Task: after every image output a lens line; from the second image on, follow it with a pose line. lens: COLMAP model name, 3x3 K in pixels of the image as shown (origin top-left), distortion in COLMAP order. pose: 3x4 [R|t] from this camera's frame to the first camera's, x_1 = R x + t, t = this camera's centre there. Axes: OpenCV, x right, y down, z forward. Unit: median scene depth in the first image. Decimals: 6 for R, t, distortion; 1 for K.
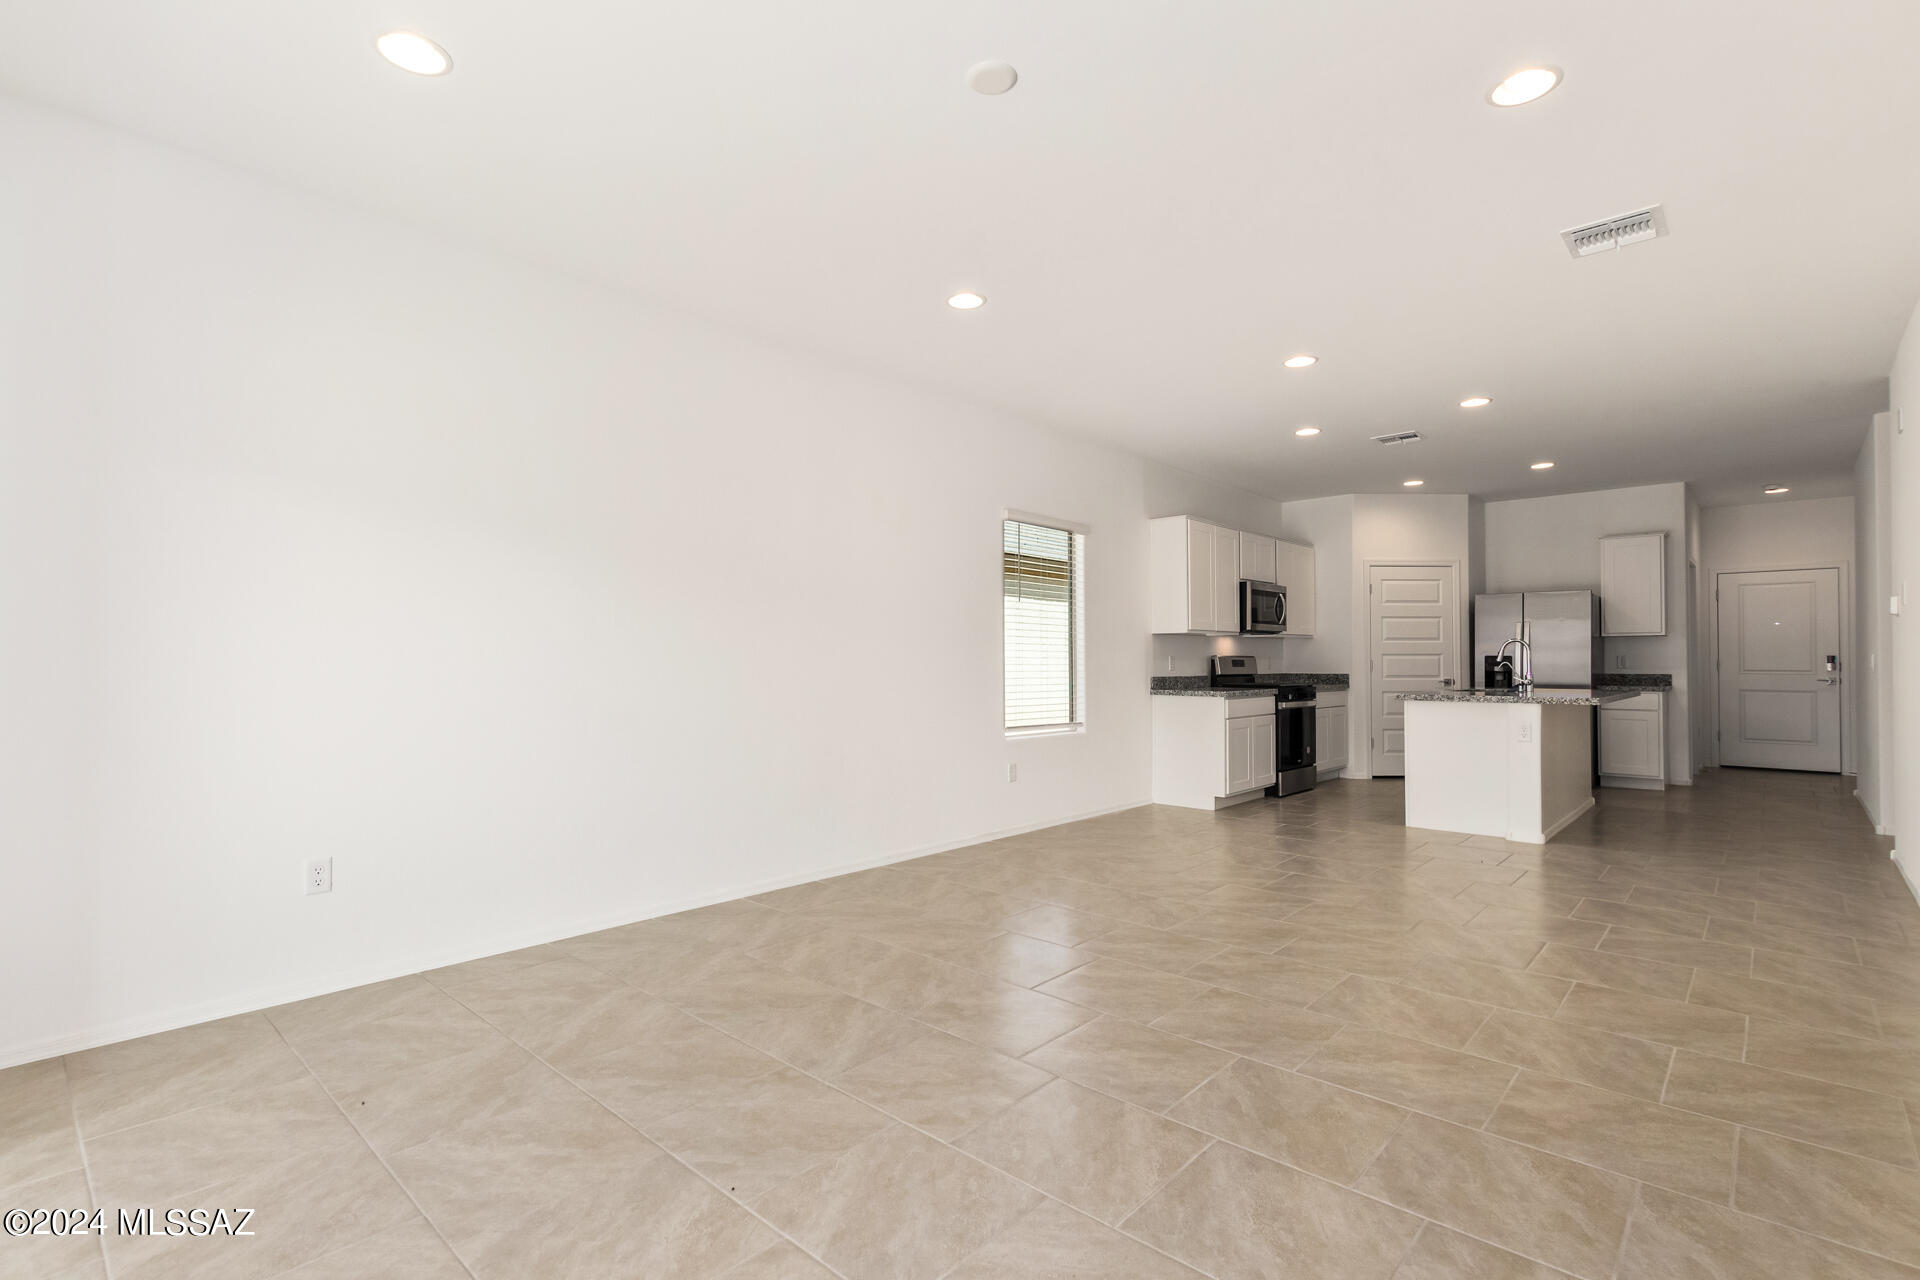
lens RADIAL K [[887.9, 0, 954.0], [0, 887.9, 647.1], [0, 0, 1]] dist [0.009152, 0.000530]
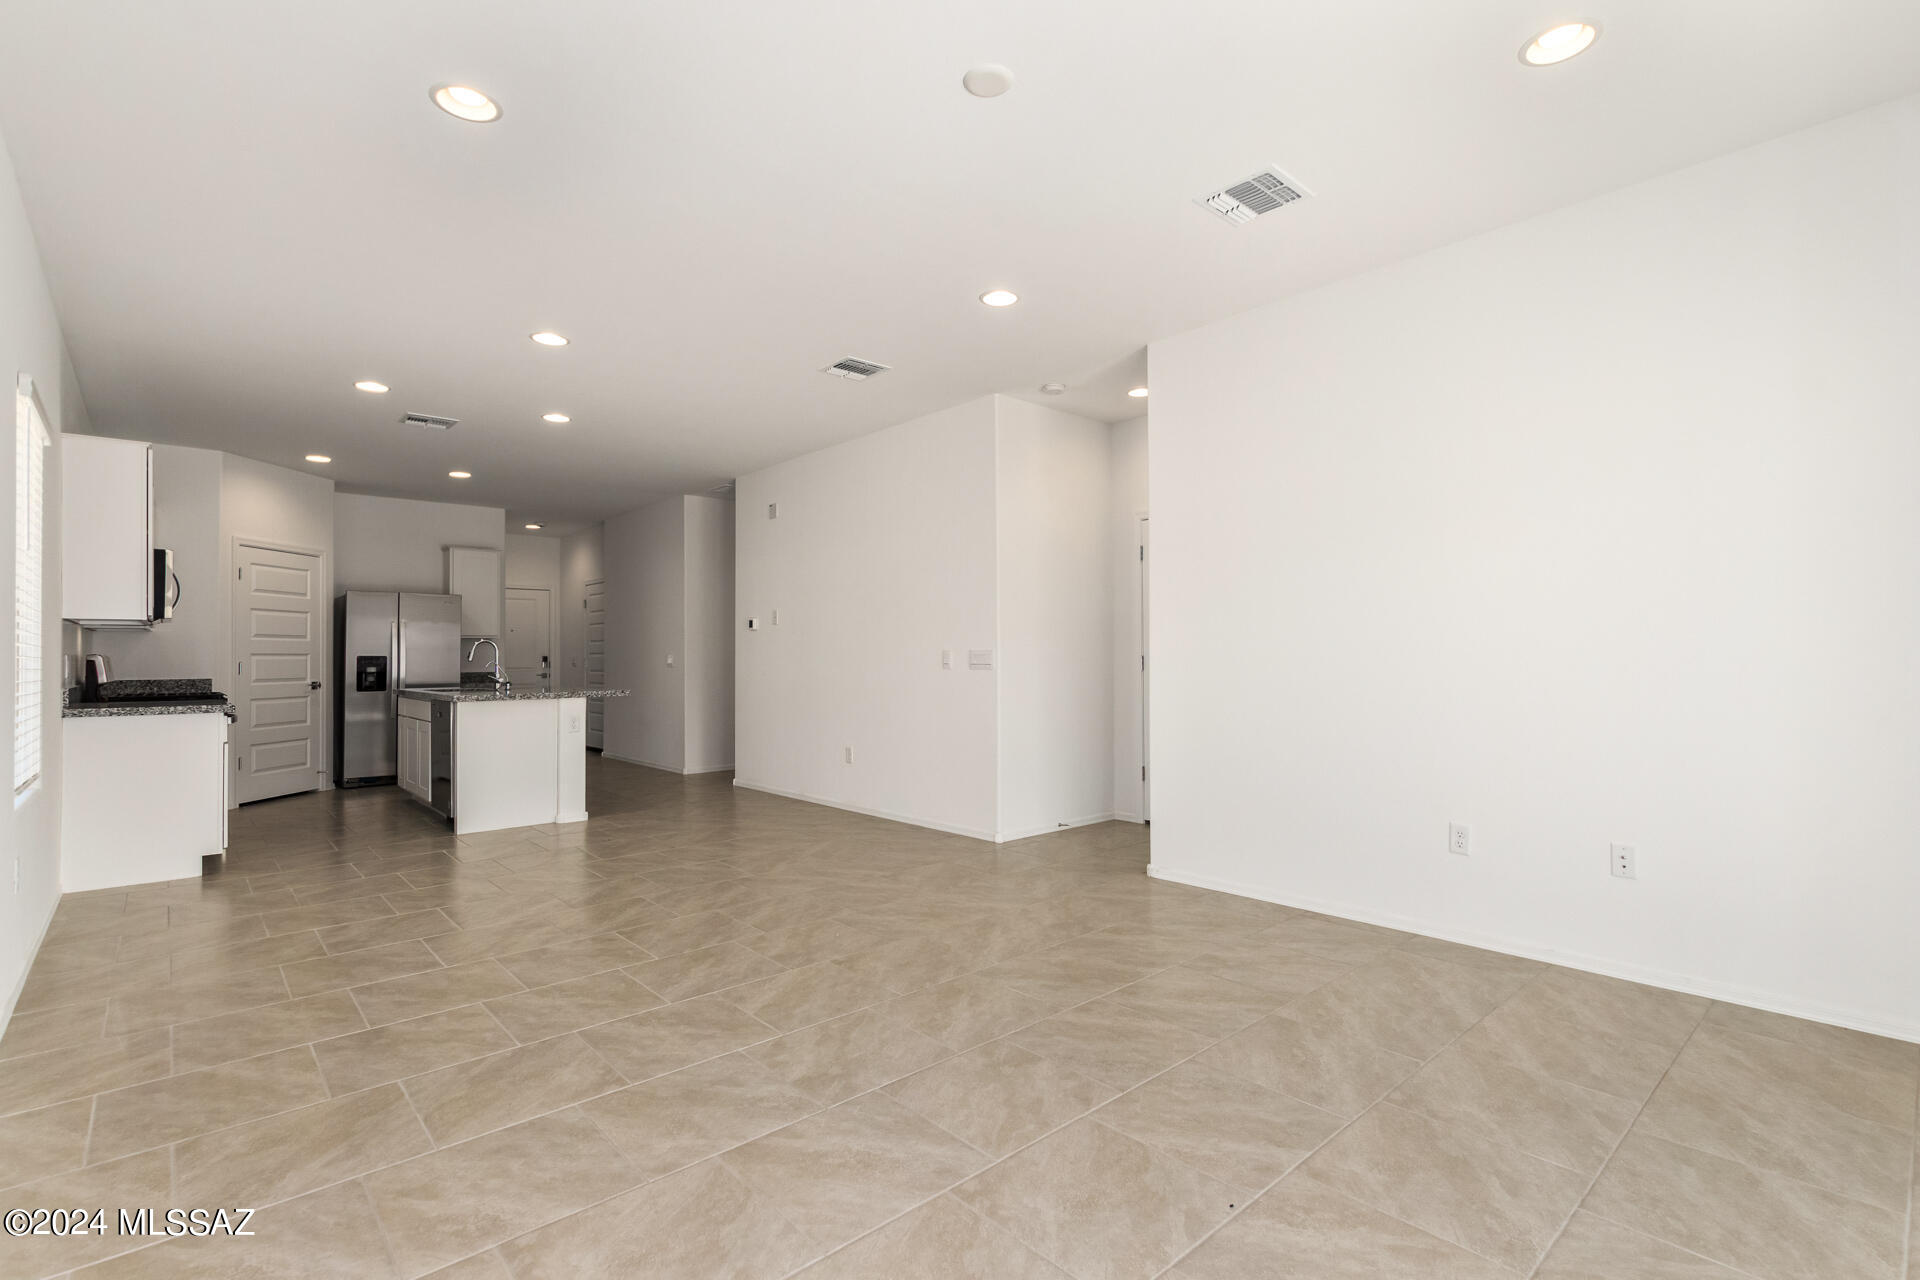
lens RADIAL K [[887.9, 0, 954.7], [0, 887.9, 646.4], [0, 0, 1]] dist [0.009152, 0.000530]
pose [[0.095337, 0.013119, 0.995359, -0.642796], [-0.009846, 0.999877, -0.012236, 0.010961], [-0.995396, -0.008634, 0.095455, 0.627806]]
